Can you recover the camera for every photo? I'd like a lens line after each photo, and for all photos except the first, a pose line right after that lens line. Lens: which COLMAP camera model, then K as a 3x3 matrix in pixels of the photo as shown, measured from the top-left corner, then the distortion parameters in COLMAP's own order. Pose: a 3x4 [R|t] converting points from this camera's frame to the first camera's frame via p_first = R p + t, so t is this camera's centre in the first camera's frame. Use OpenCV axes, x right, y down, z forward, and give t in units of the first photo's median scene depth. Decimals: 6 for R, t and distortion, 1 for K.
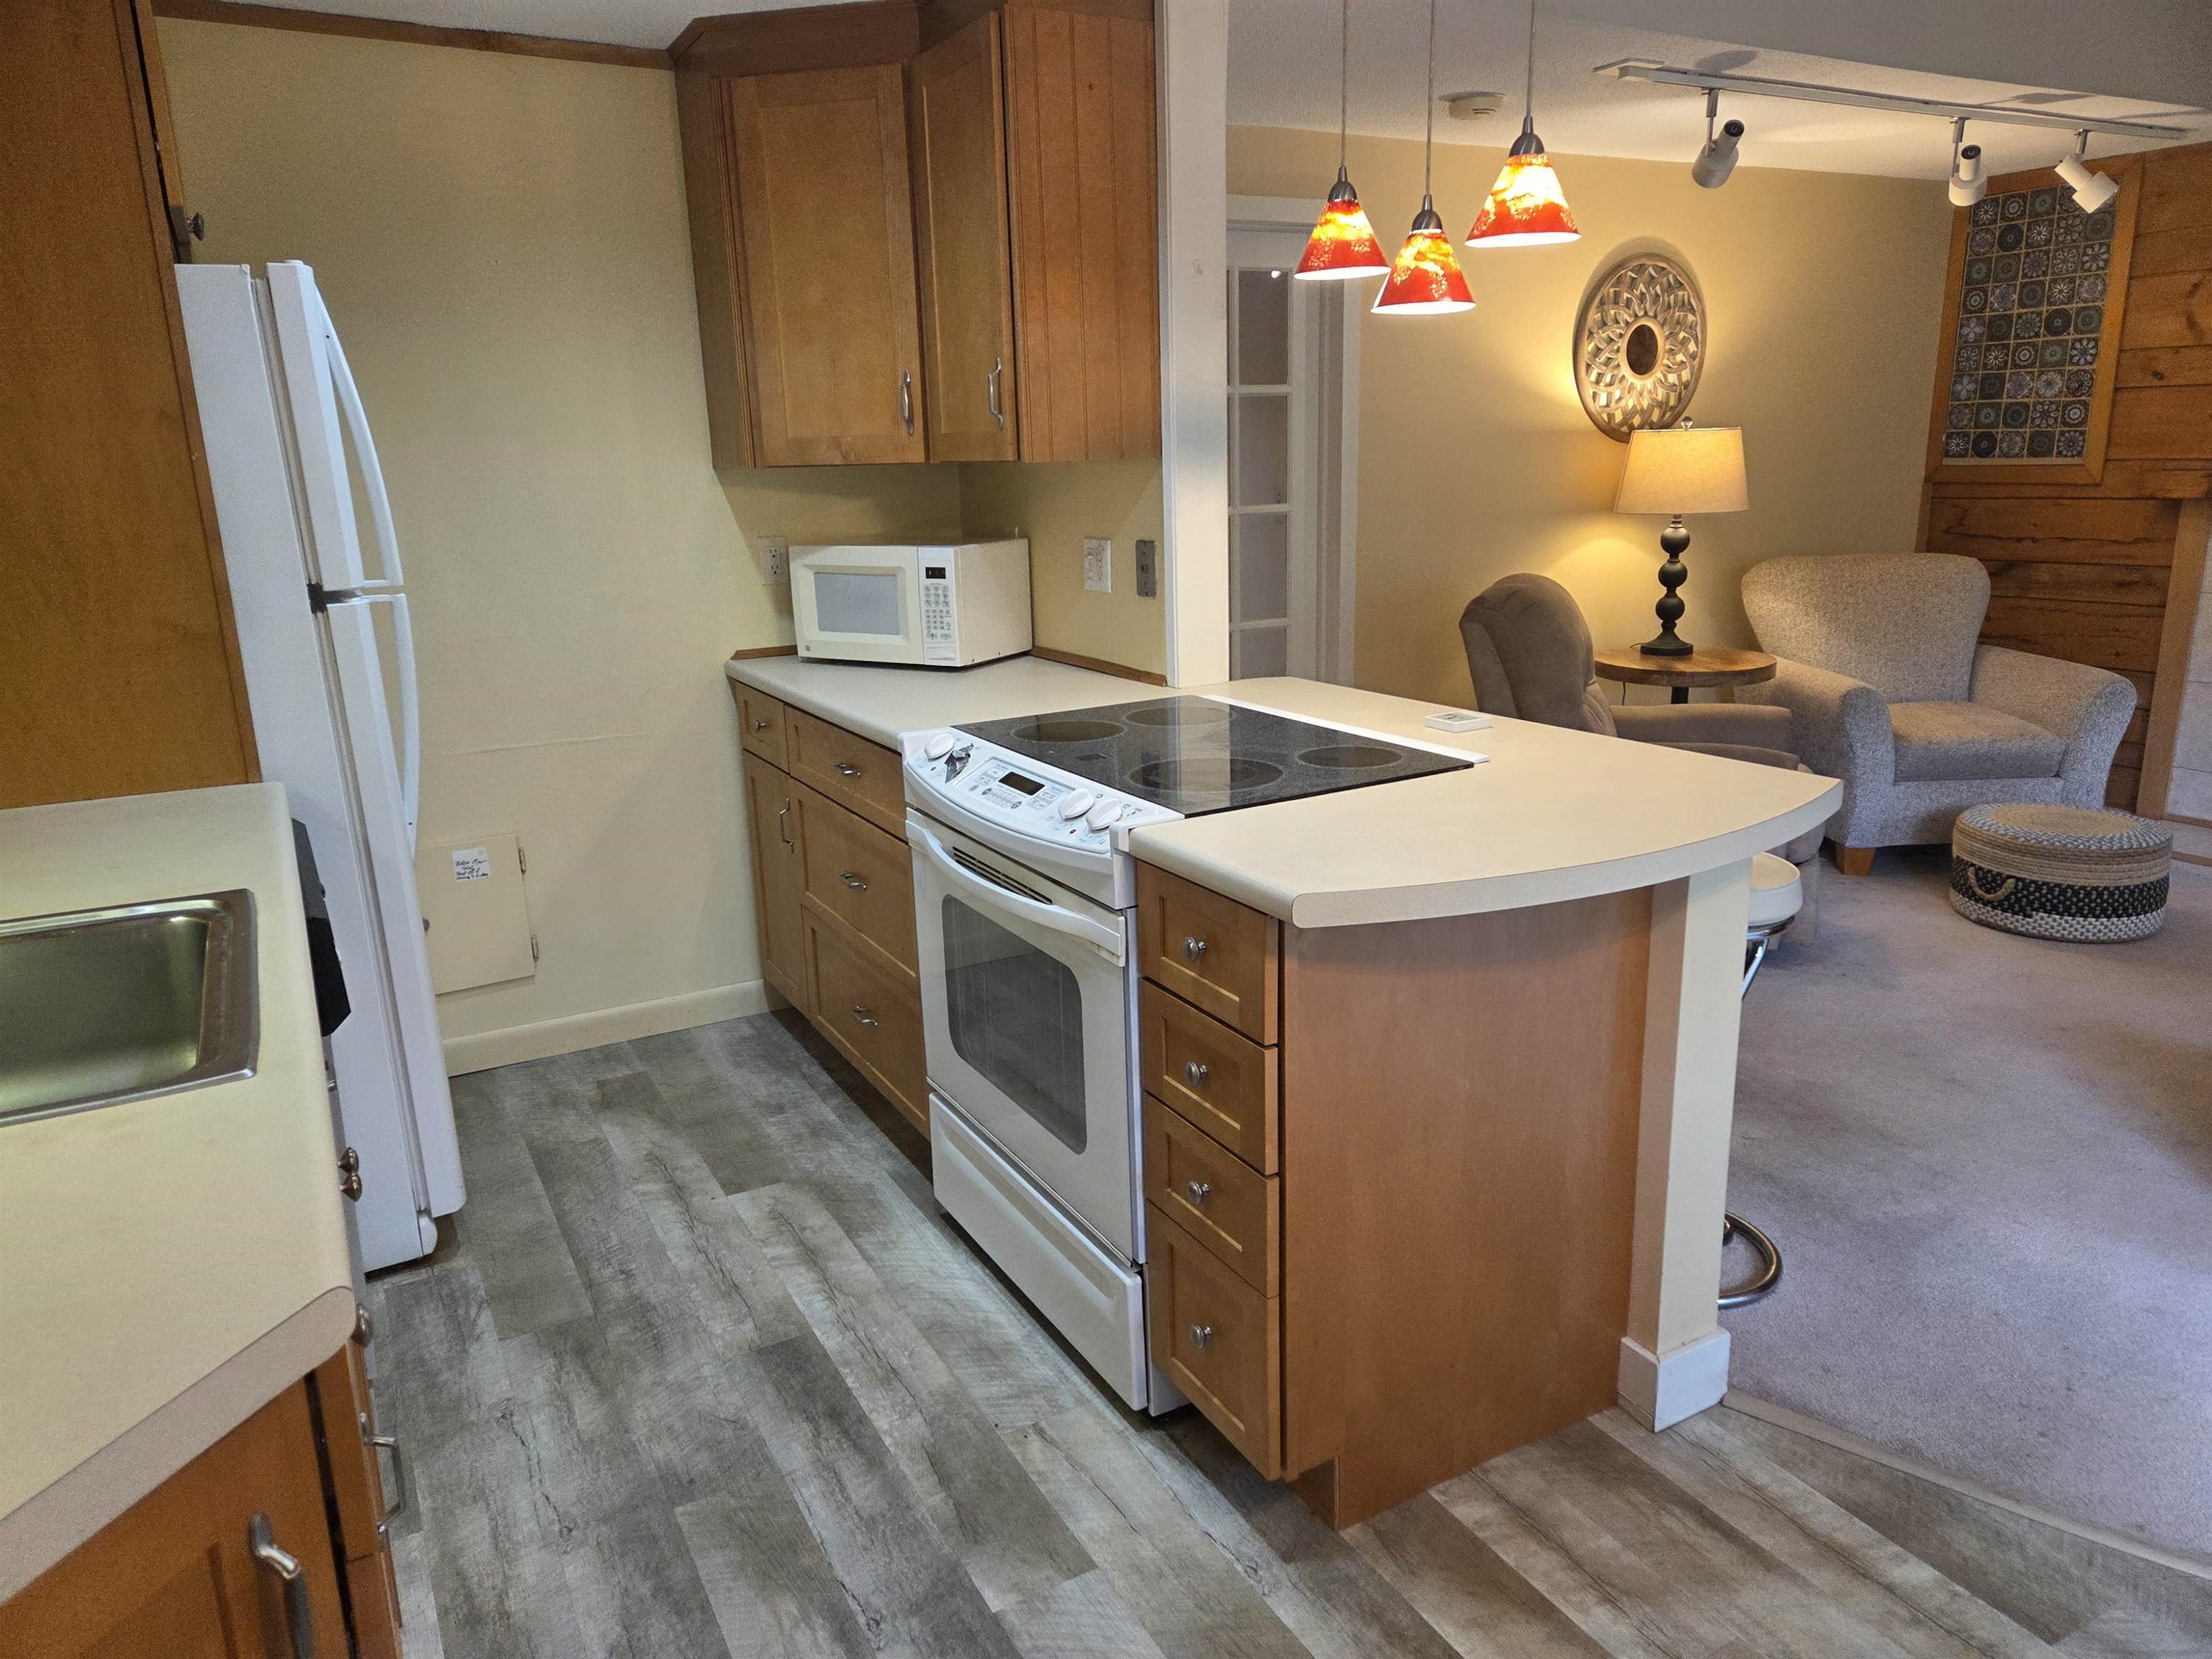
lens RADIAL K [[1477.4, 0, 1112.6], [0, 1477.4, 824.8], [0, 0, 1]] dist [0.067231, -0.049677]
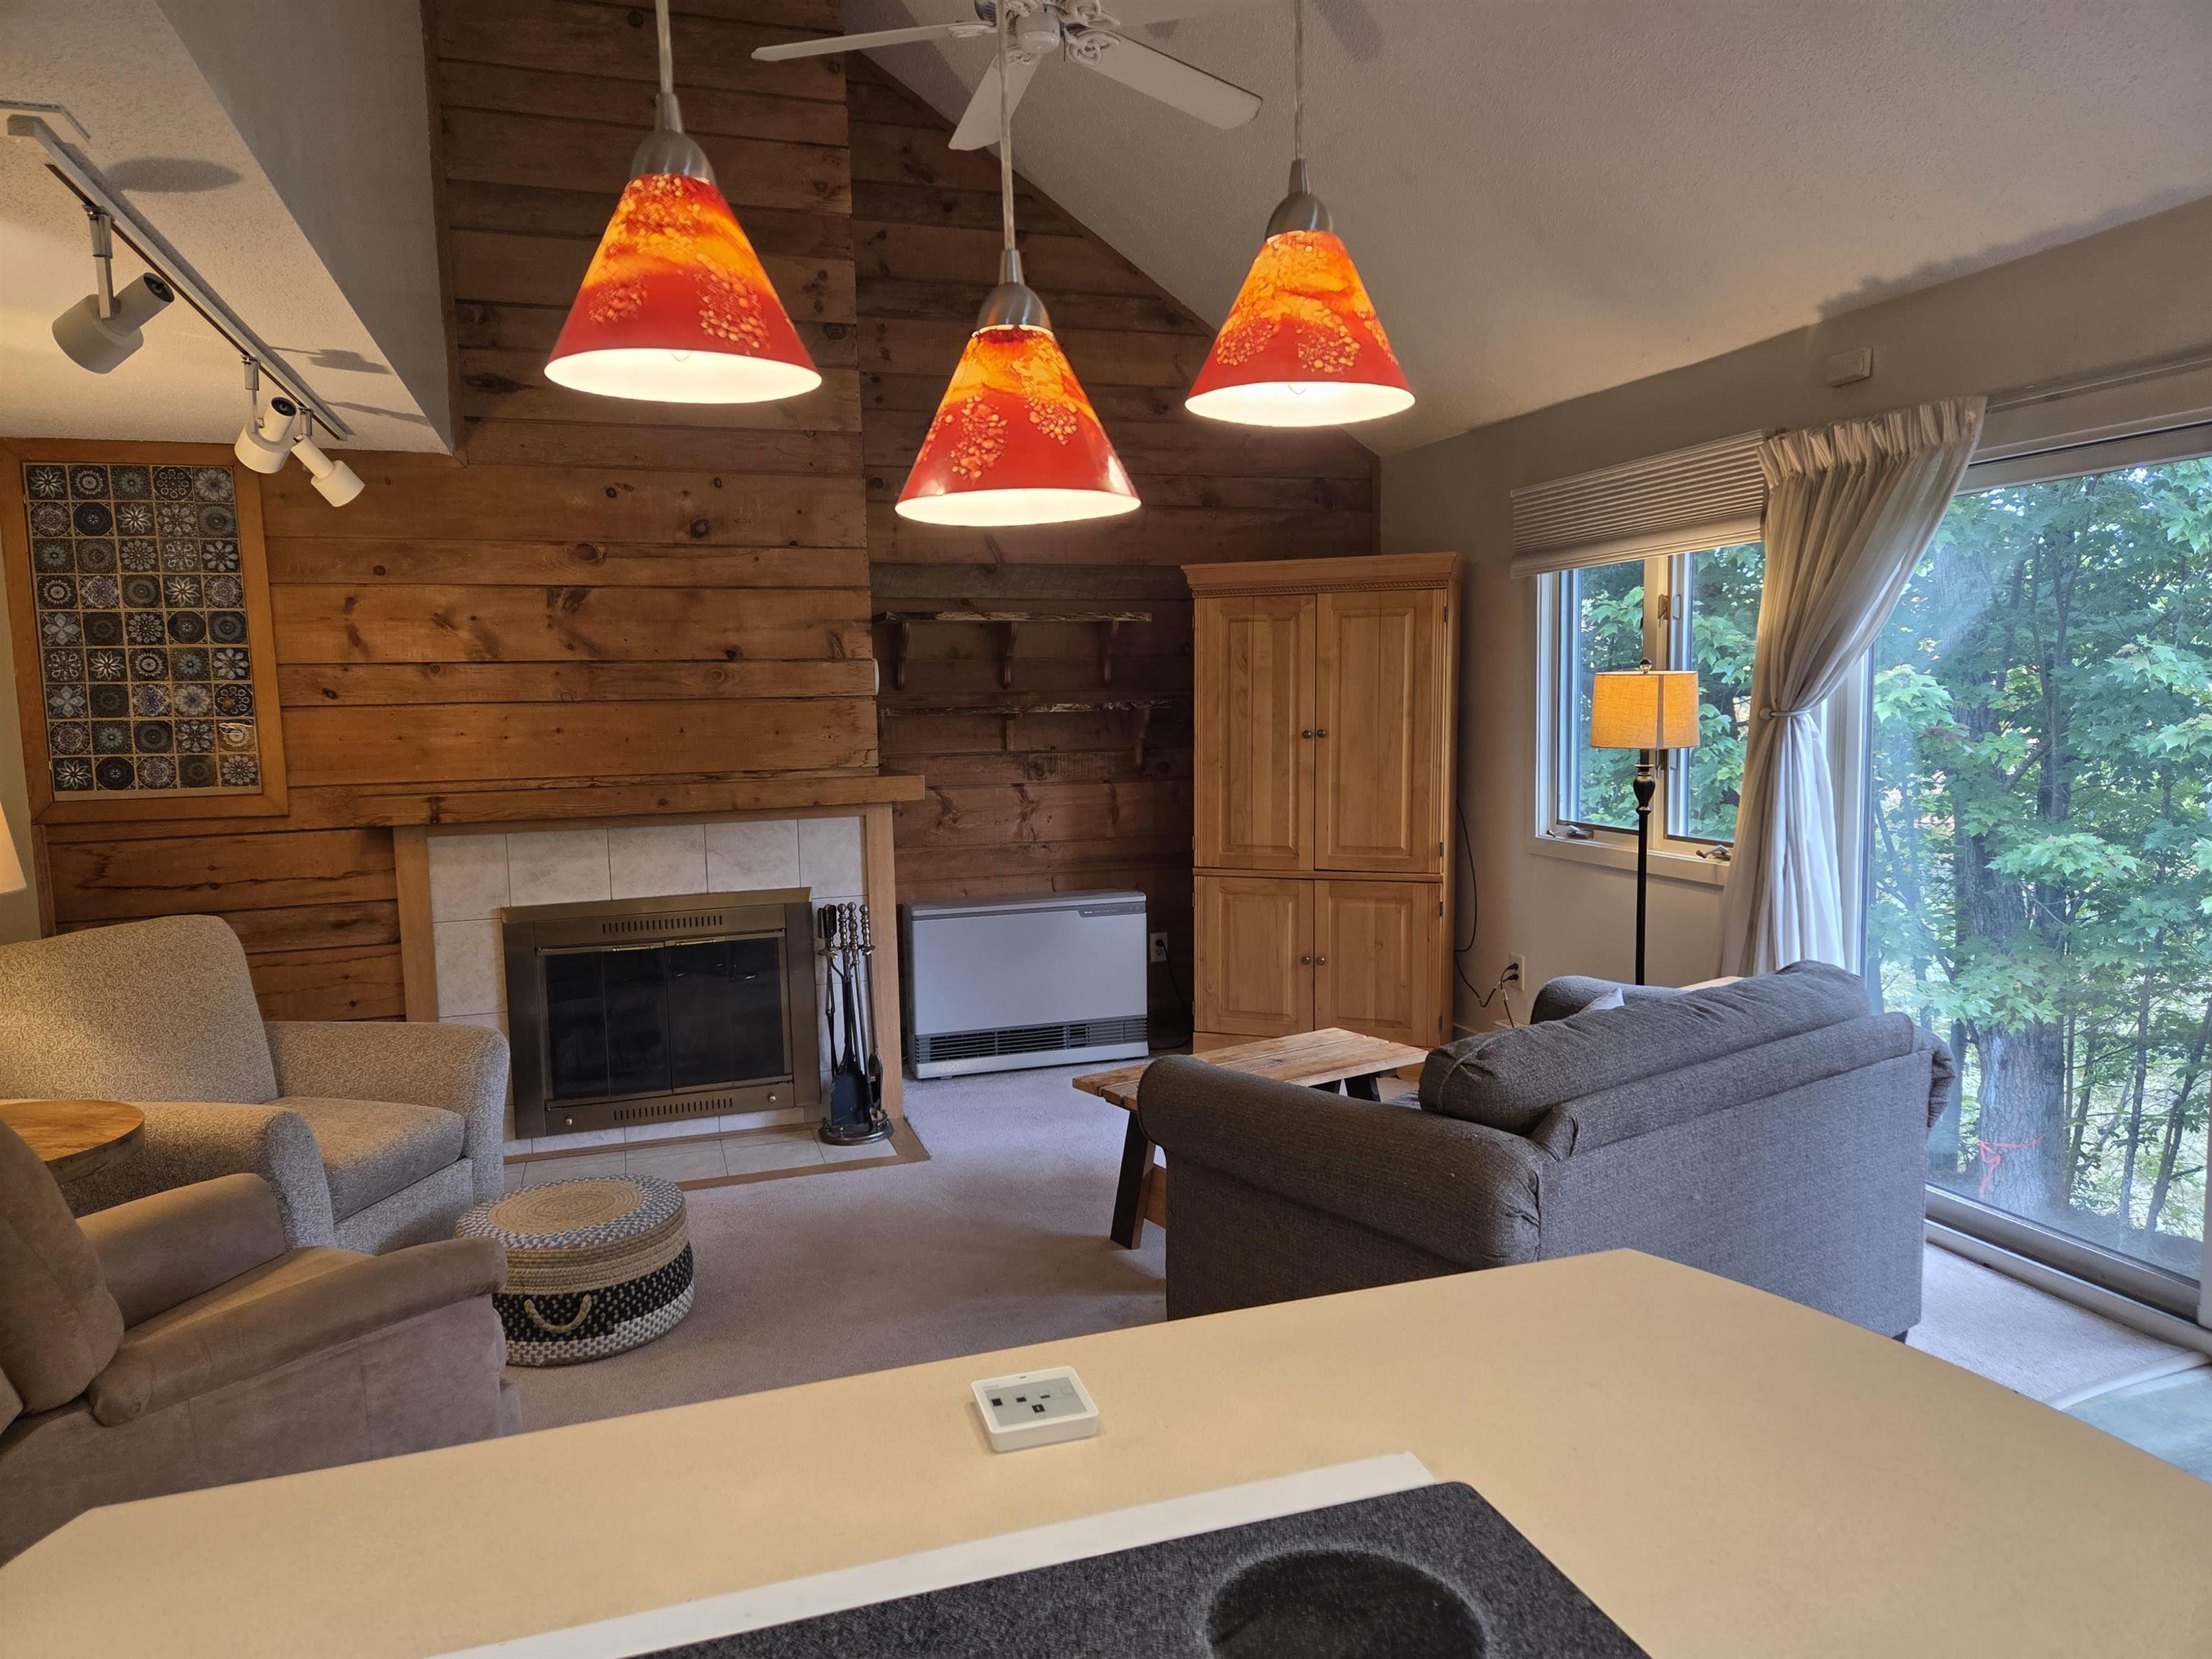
lens RADIAL K [[1477.4, 0, 1104.8], [0, 1477.4, 840.2], [0, 0, 1]] dist [0.067231, -0.049677]
pose [[0.197887, -0.074682, 0.977376, -0.089561], [0.262436, 0.964730, 0.020581, -0.117345], [-0.944441, 0.252426, 0.210507, 0.421123]]
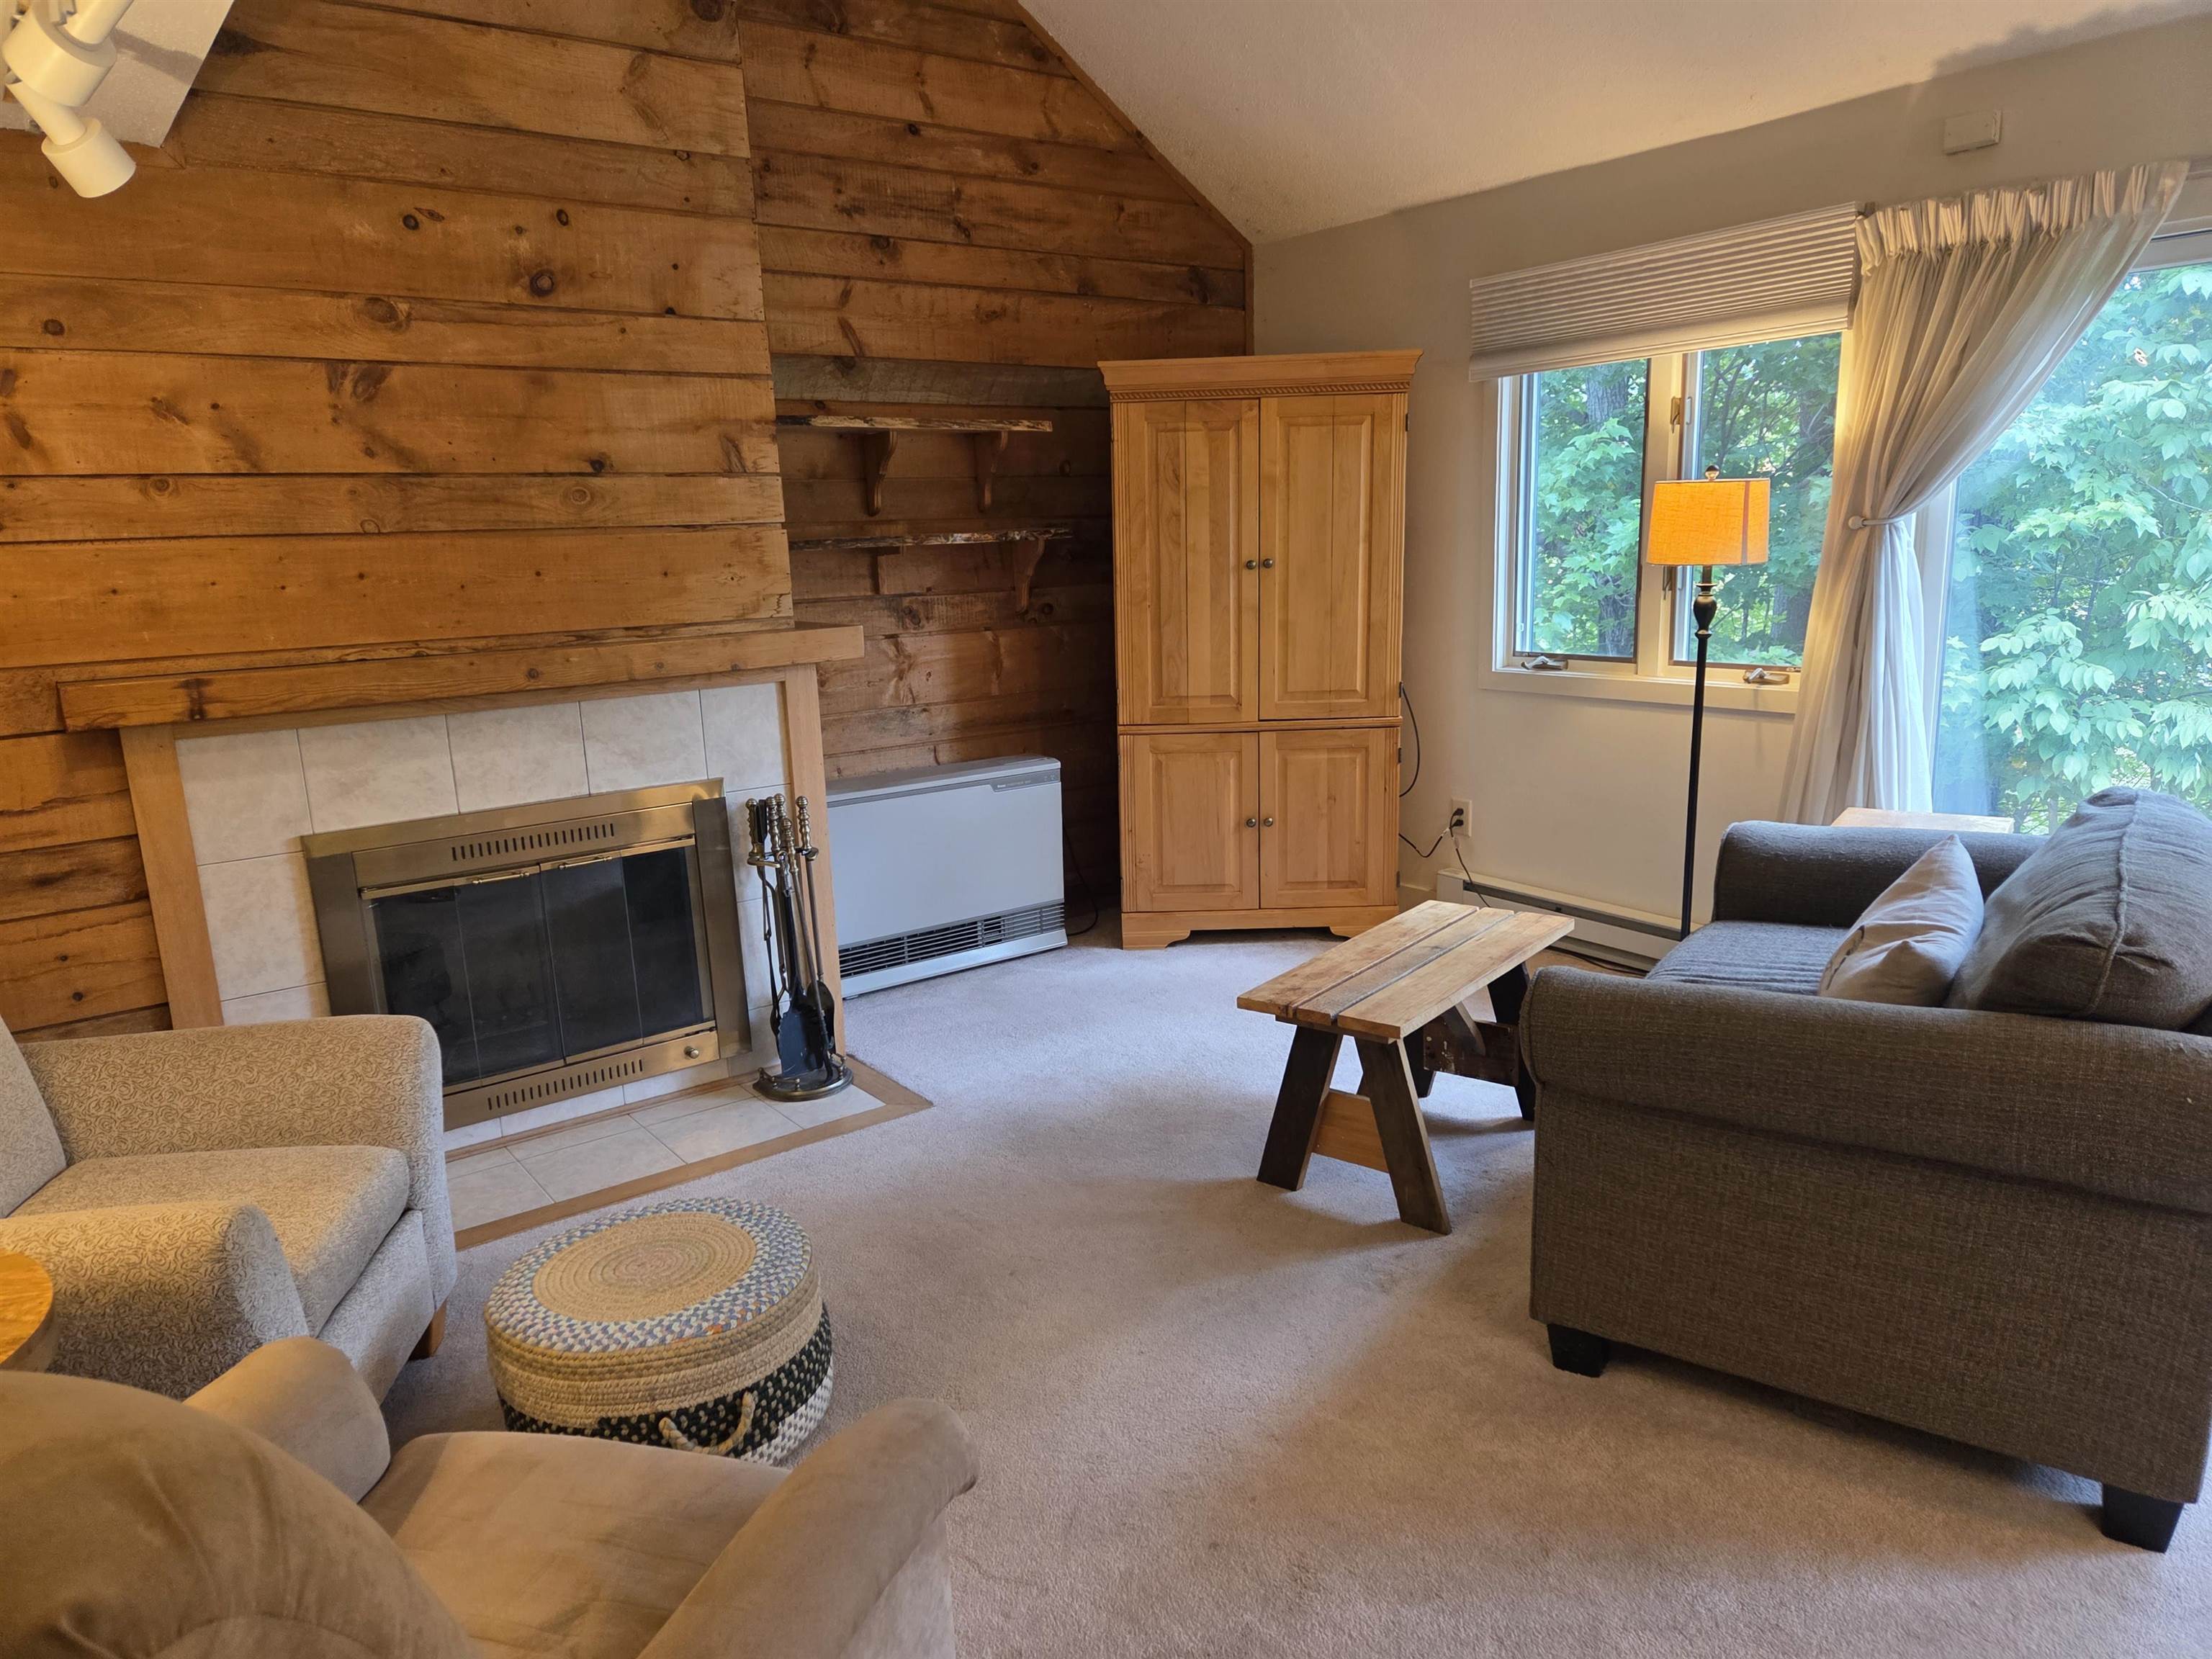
lens RADIAL K [[1477.4, 0, 1117.5], [0, 1477.4, 837.2], [0, 0, 1]] dist [0.067231, -0.049677]
pose [[-0.125303, -0.174049, 0.976732, 0.067303], [0.288235, 0.935641, 0.203704, -0.188034], [-0.949326, 0.307054, -0.067072, 0.697924]]
